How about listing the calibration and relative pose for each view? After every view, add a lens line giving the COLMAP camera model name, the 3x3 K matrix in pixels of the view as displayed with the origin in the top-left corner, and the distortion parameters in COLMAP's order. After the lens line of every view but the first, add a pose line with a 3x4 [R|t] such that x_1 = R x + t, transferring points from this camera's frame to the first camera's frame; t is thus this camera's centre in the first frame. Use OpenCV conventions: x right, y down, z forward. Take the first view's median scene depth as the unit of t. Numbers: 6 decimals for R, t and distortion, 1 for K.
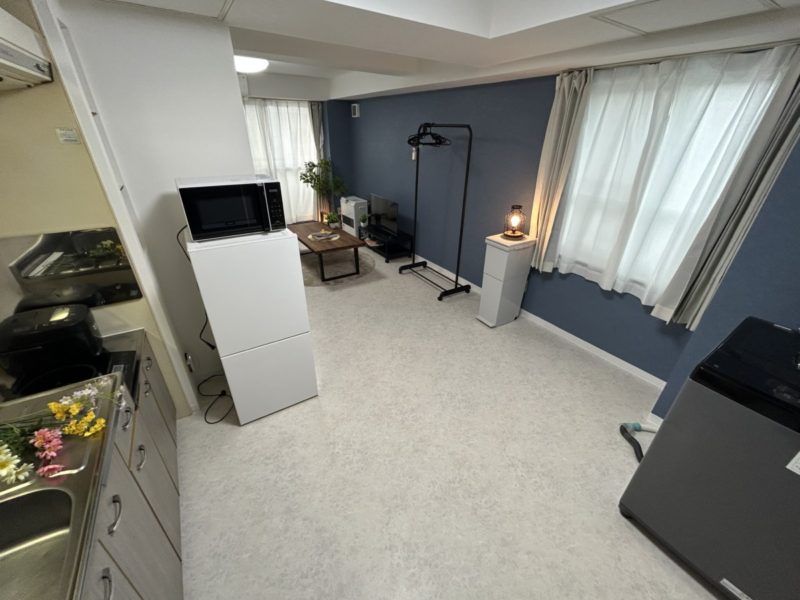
lens RADIAL K [[321.7, 0, 398.7], [0, 321.7, 299.1], [0, 0, 1]] dist [0.000140, 0.000102]
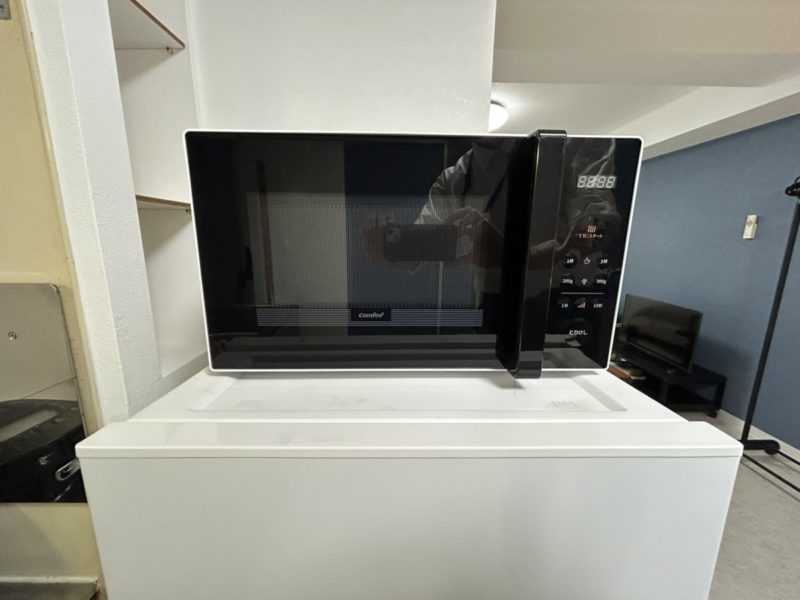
lens RADIAL K [[321.7, 0, 398.7], [0, 321.7, 299.1], [0, 0, 1]] dist [0.000140, 0.000102]
pose [[0.846982, 0.084581, -0.524850, -0.169518], [-0.237772, 0.943282, -0.231695, -0.086296], [0.475485, 0.321036, 0.819054, 0.356467]]
